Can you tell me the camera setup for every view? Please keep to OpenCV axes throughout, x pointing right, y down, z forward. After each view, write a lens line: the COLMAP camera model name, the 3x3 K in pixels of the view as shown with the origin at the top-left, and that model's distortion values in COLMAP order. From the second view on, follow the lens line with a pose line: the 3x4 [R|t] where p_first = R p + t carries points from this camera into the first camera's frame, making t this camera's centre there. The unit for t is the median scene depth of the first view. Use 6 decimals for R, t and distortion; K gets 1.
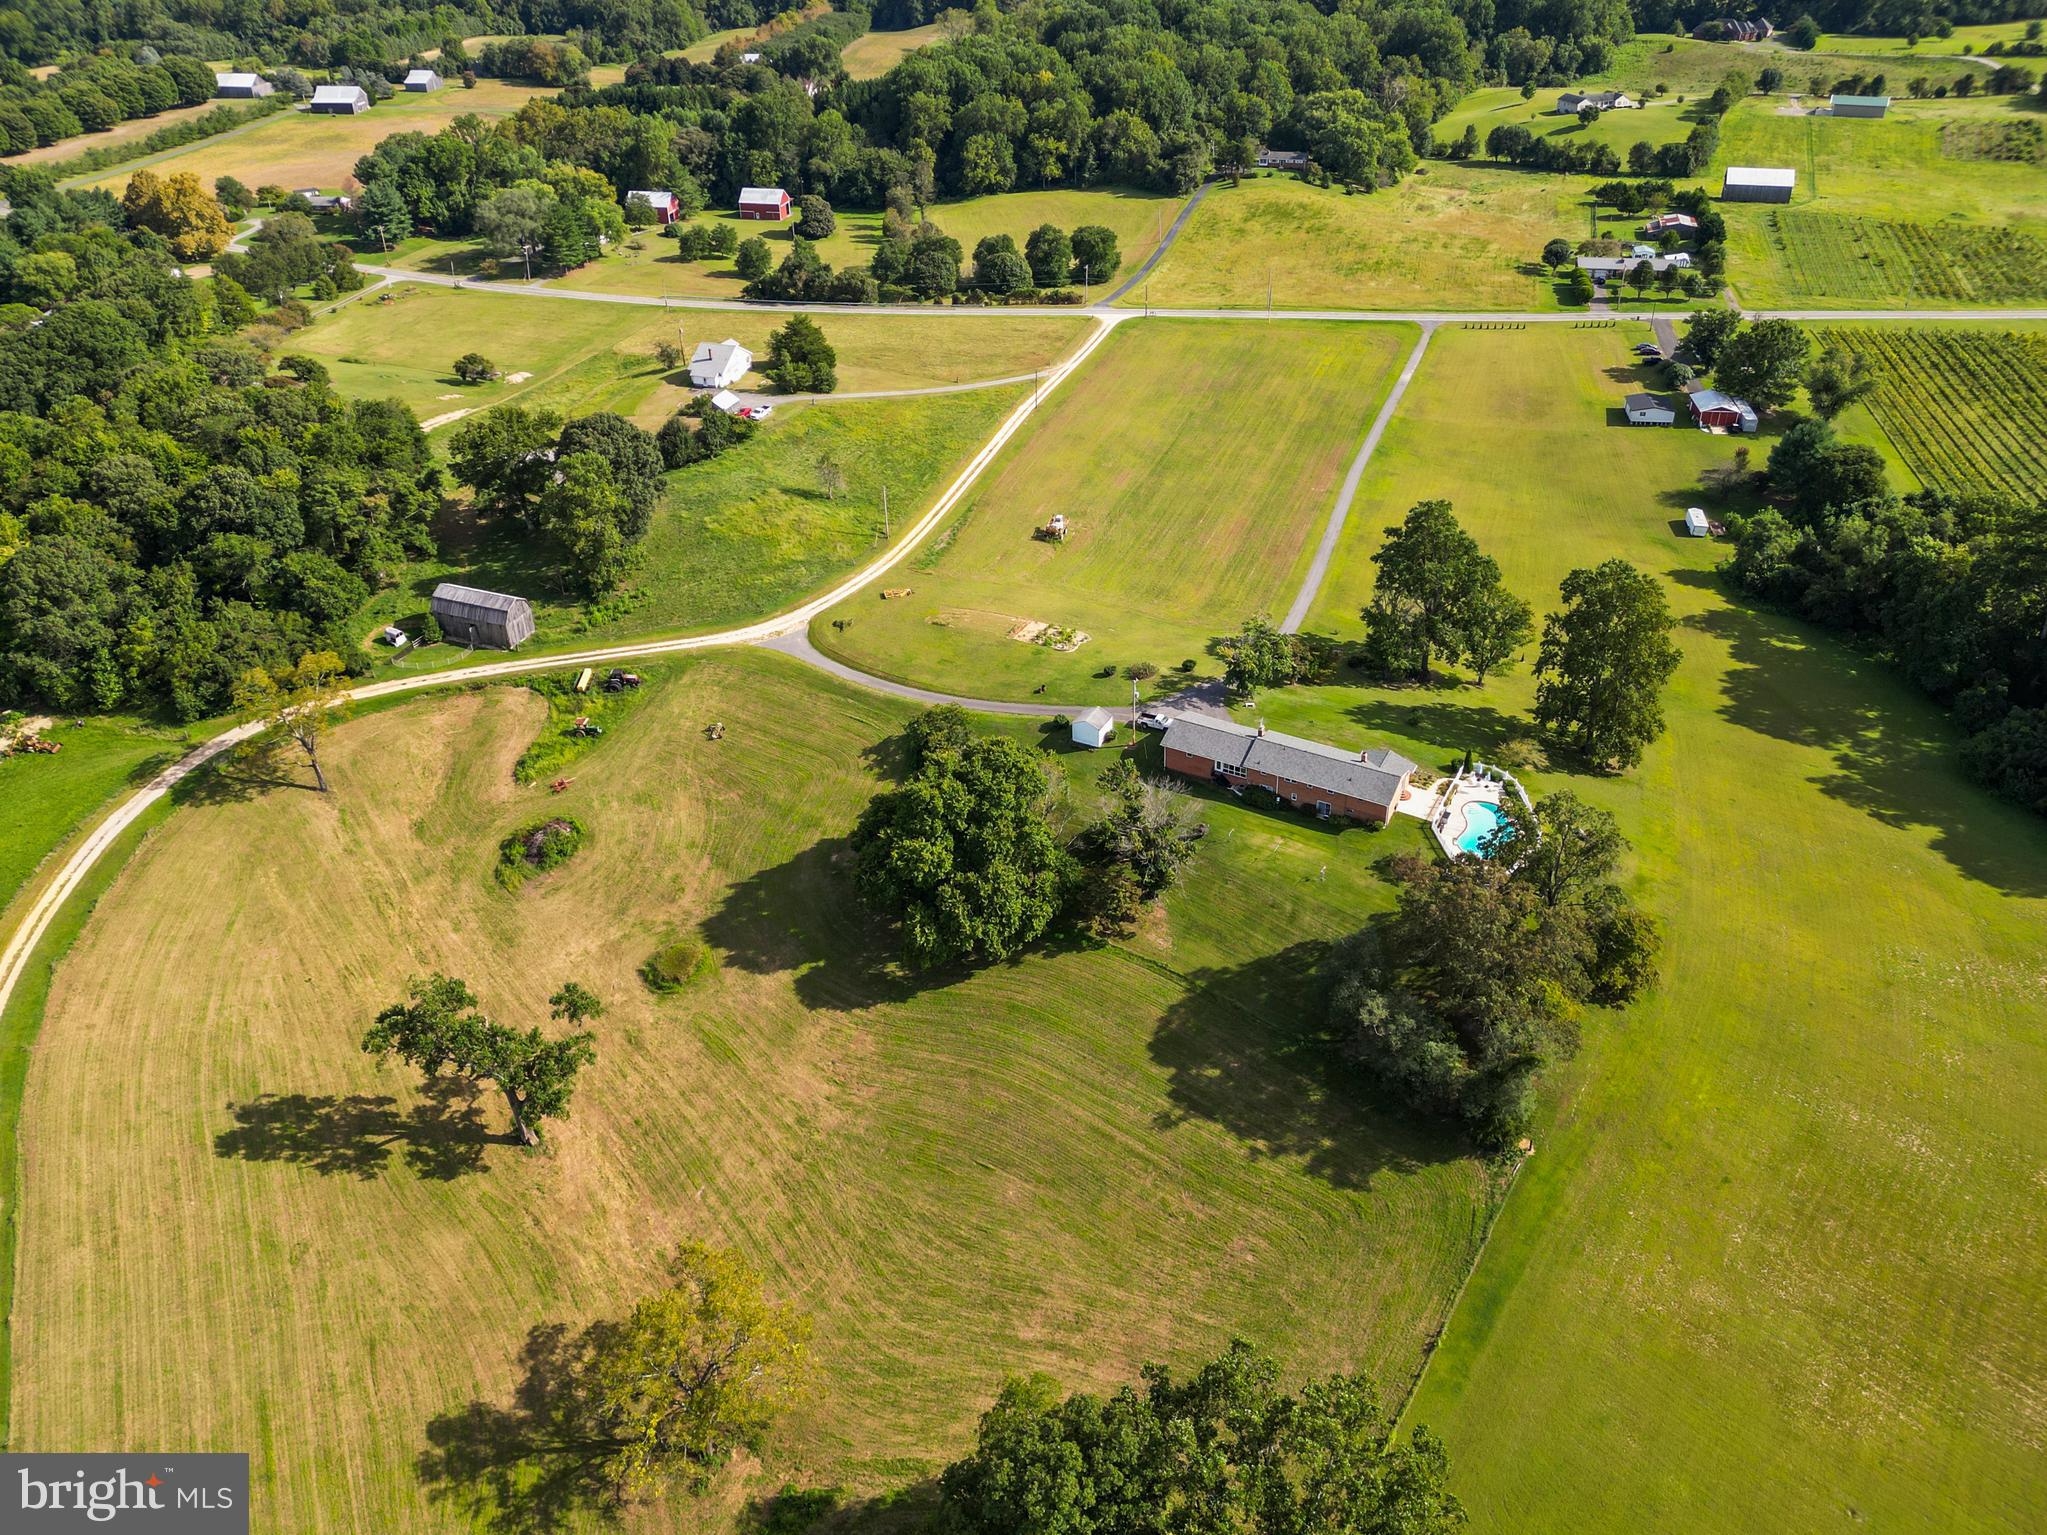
lens RADIAL K [[1492.5, 0, 1013.3], [0, 1492.5, 628.3], [0, 0, 1]] dist [0.055971, -0.052093]
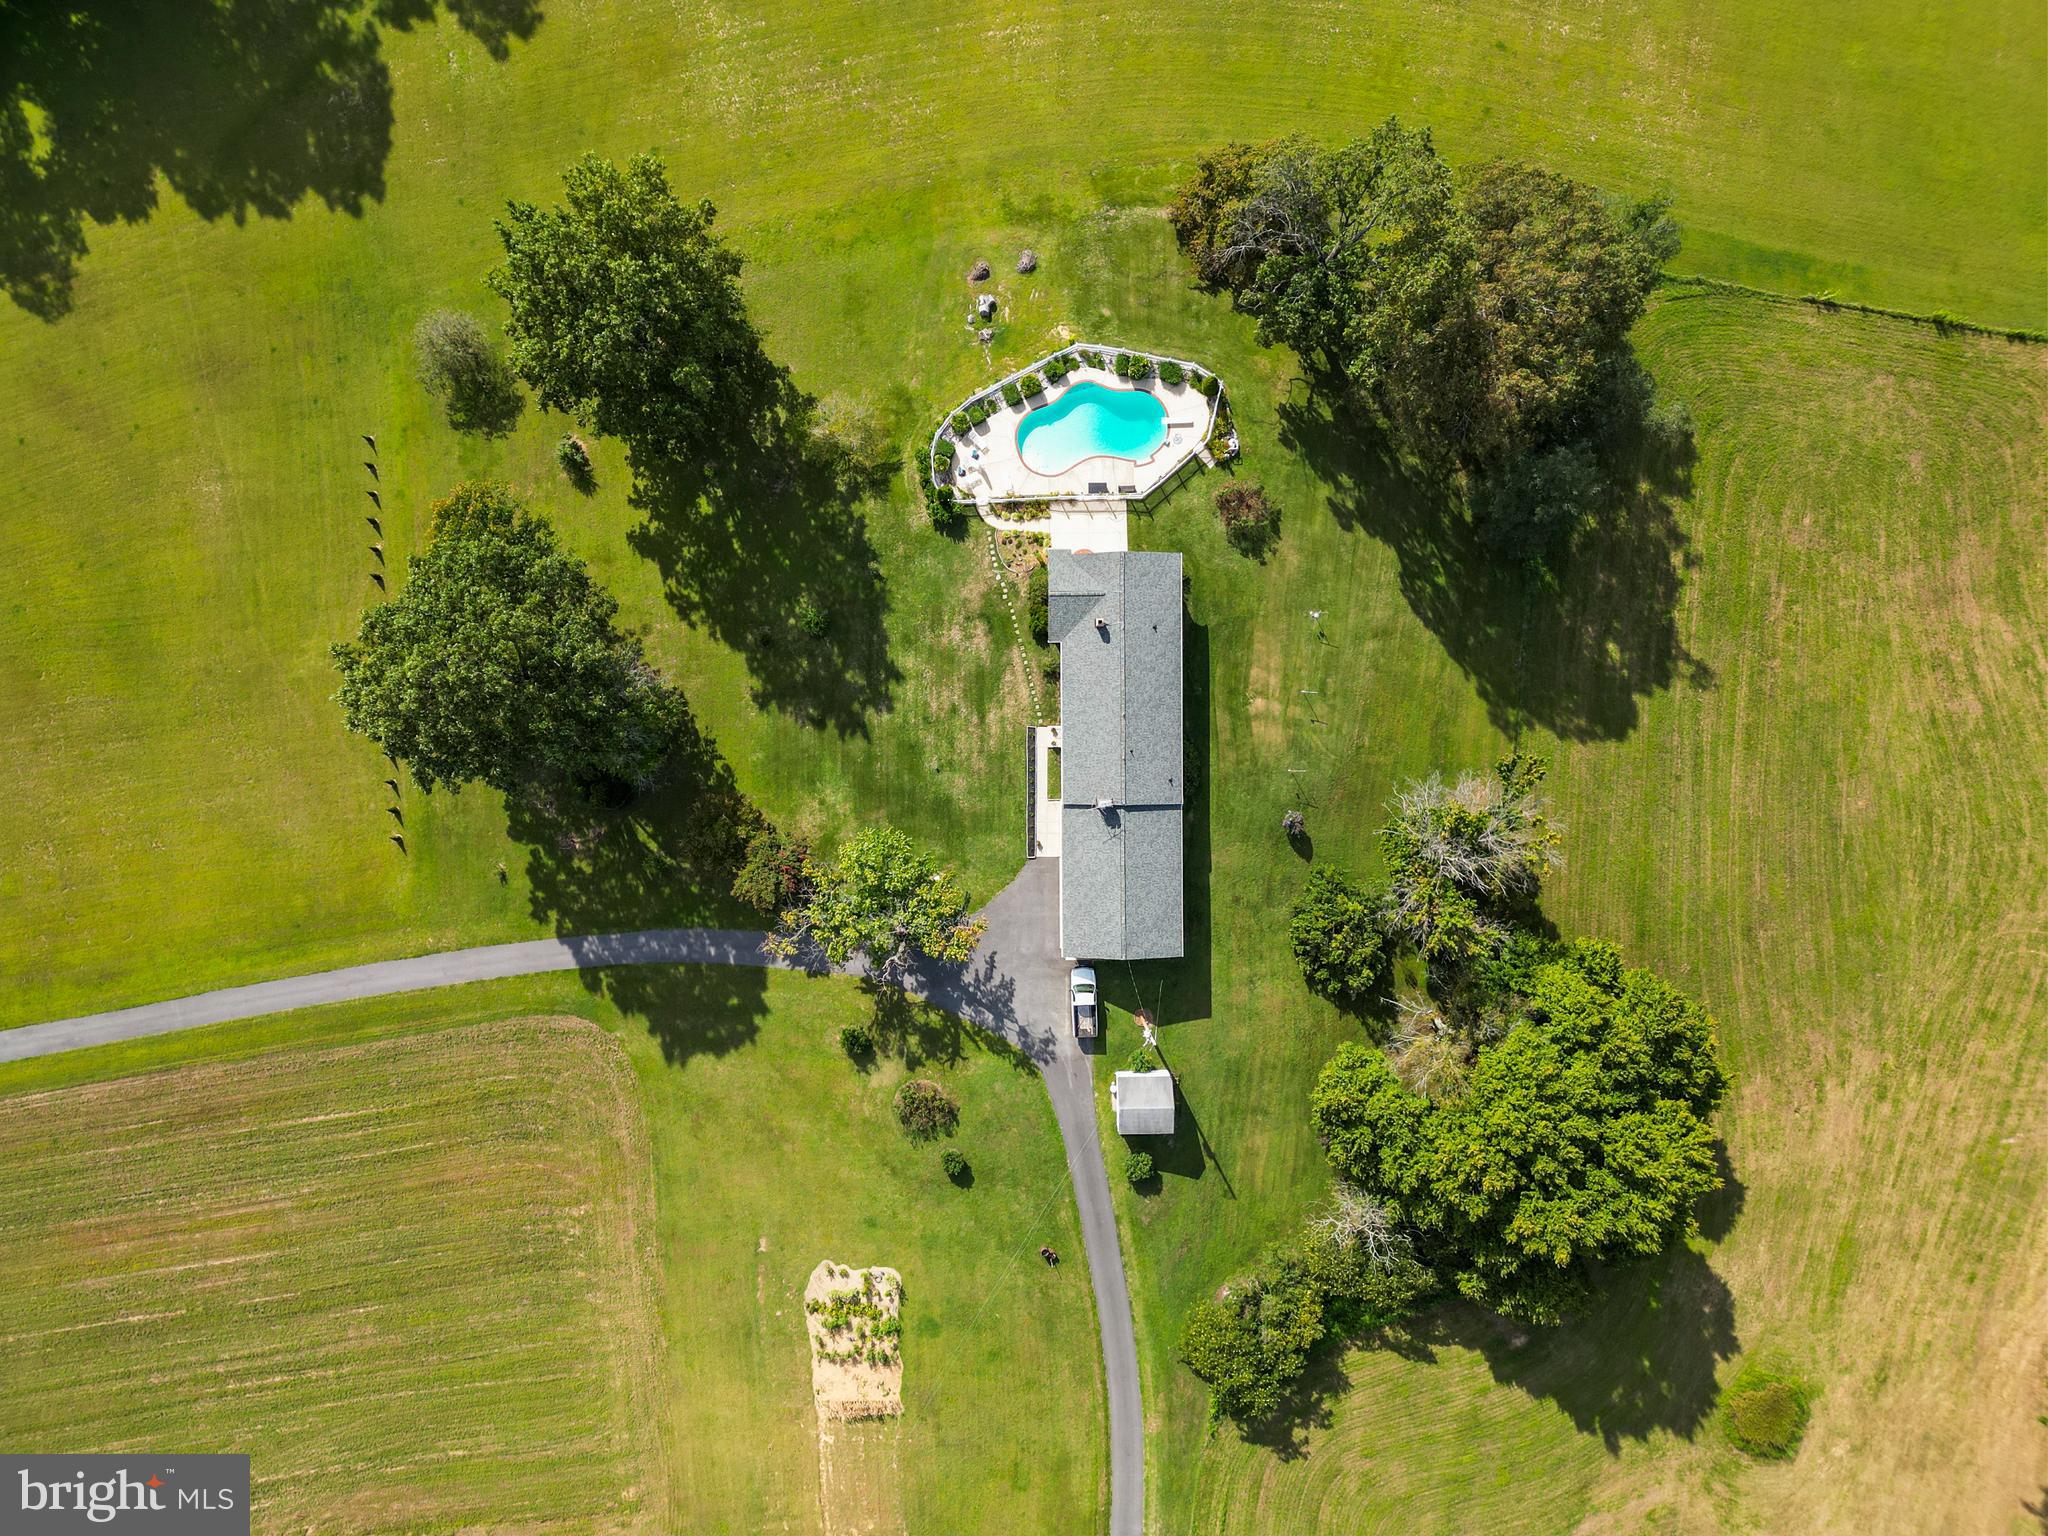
lens RADIAL K [[1496.3, 0, 1064.0], [0, 1496.3, 802.2], [0, 0, 1]] dist [0.024936, -0.003666]
pose [[-0.498377, -0.866754, 0.018950, 0.122037], [0.423303, -0.224205, 0.877808, -0.329355], [-0.756595, 0.445500, 0.478638, 0.559823]]
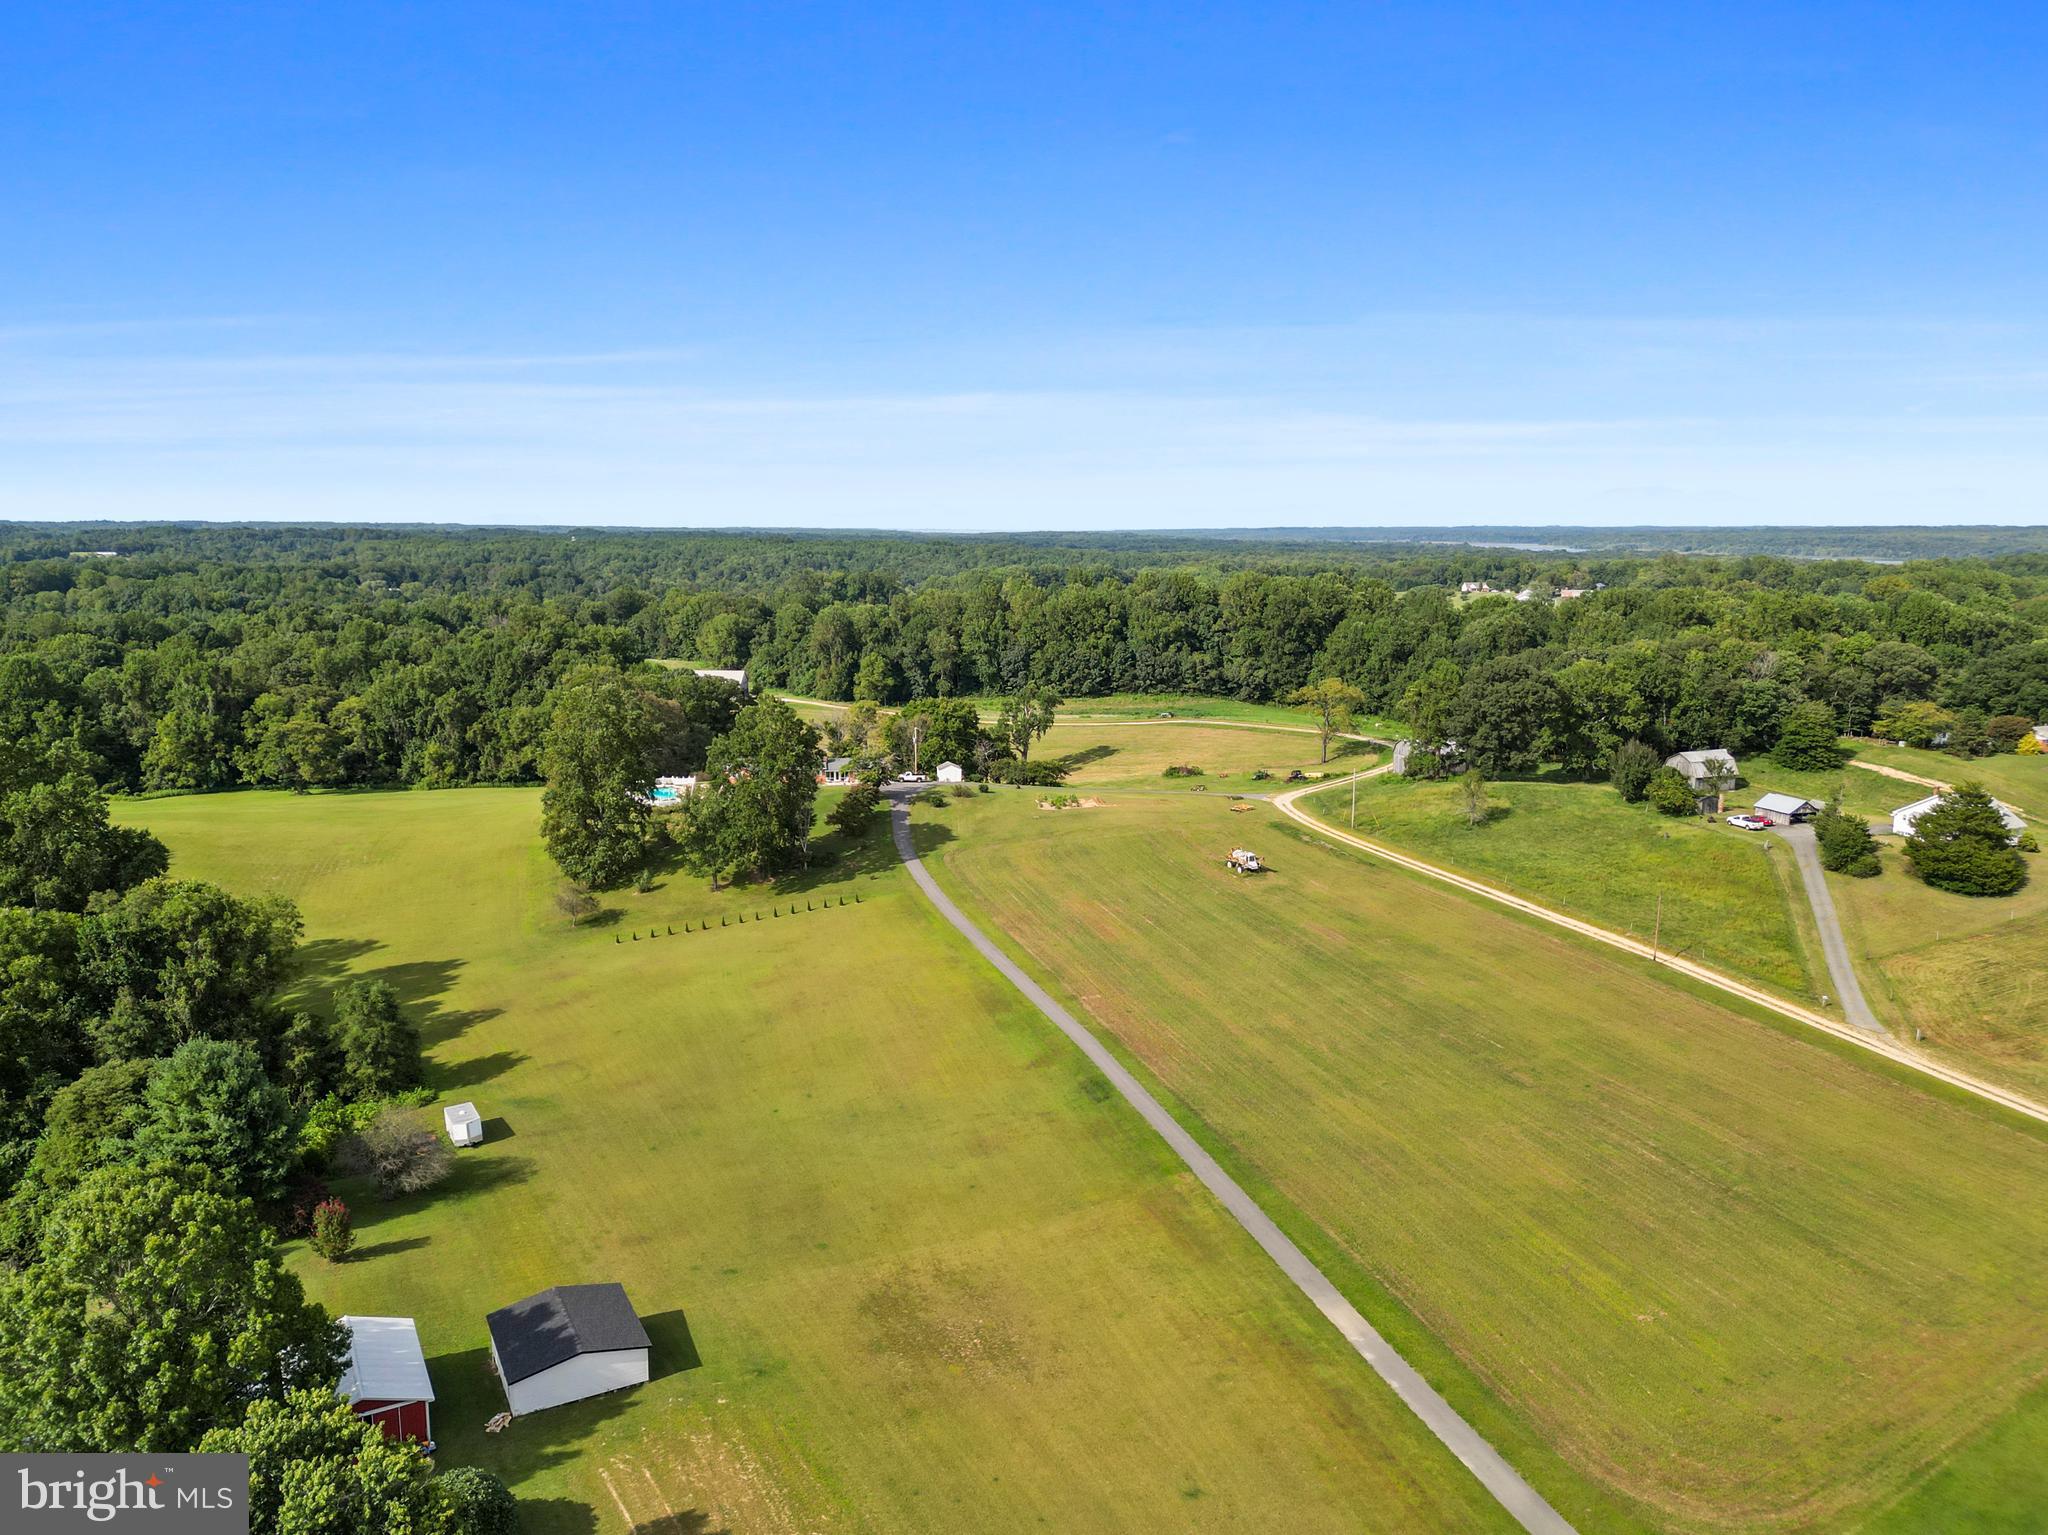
lens RADIAL K [[1408.8, 0, 1015.9], [0, 1408.8, 773.7], [0, 0, 1]] dist [0.118658, -0.134961]
pose [[-0.780827, 0.130840, -0.610893, 0.639838], [-0.280011, 0.800817, 0.529420, -0.511894], [0.558483, 0.584442, -0.588663, 1.439412]]
